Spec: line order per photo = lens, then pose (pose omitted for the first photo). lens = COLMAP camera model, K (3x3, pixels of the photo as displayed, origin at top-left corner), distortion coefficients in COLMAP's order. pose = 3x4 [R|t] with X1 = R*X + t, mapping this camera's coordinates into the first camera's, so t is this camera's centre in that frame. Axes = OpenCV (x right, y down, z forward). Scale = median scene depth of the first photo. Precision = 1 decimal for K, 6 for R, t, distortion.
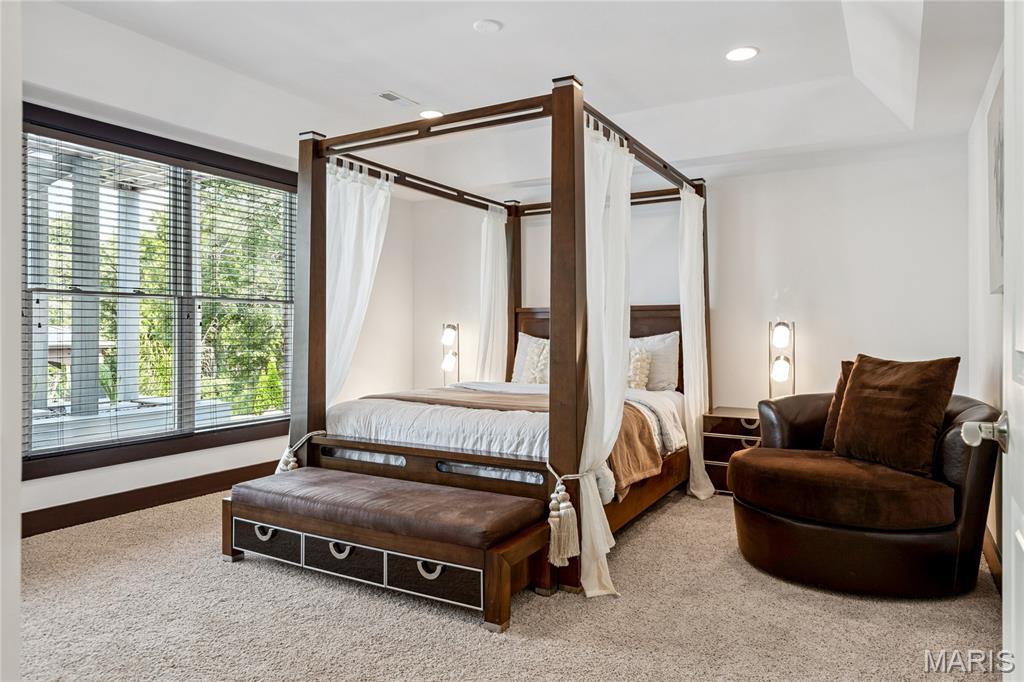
lens RADIAL K [[677.8, 0, 509.4], [0, 677.8, 338.5], [0, 0, 1]] dist [0.043576, 0.003074]
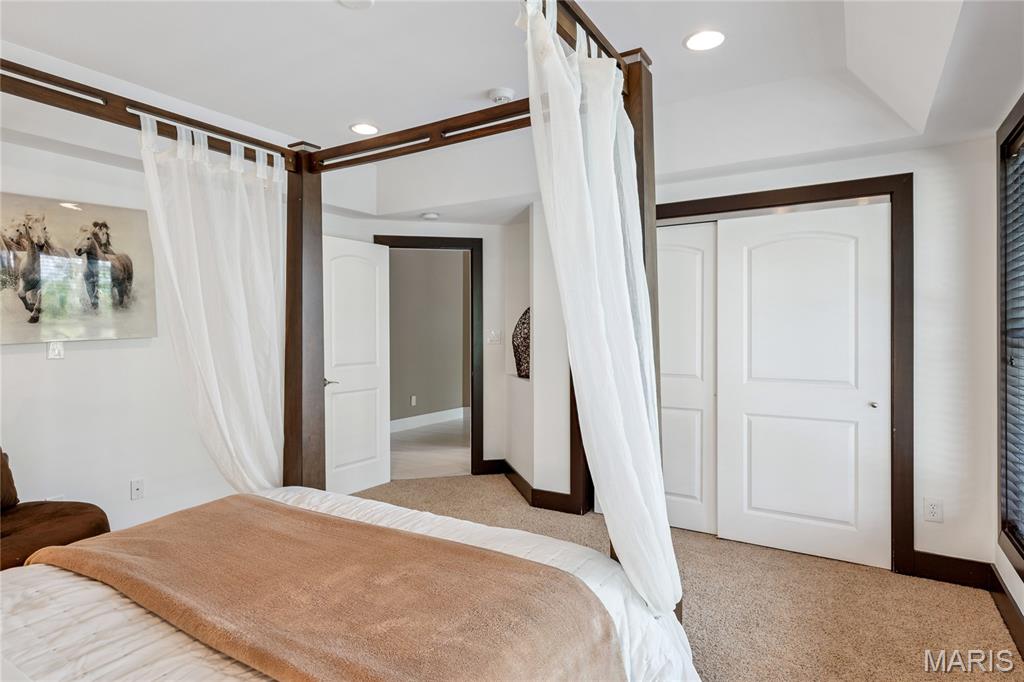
lens RADIAL K [[578.7, 0, 514.4], [0, 578.7, 338.4], [0, 0, 1]] dist [-0.034155, -0.000729]
pose [[0.998041, -0.007006, -0.062164, 0.164001], [0.006917, 0.999975, -0.001645, -0.039104], [0.062174, 0.001211, 0.998065, 0.465227]]
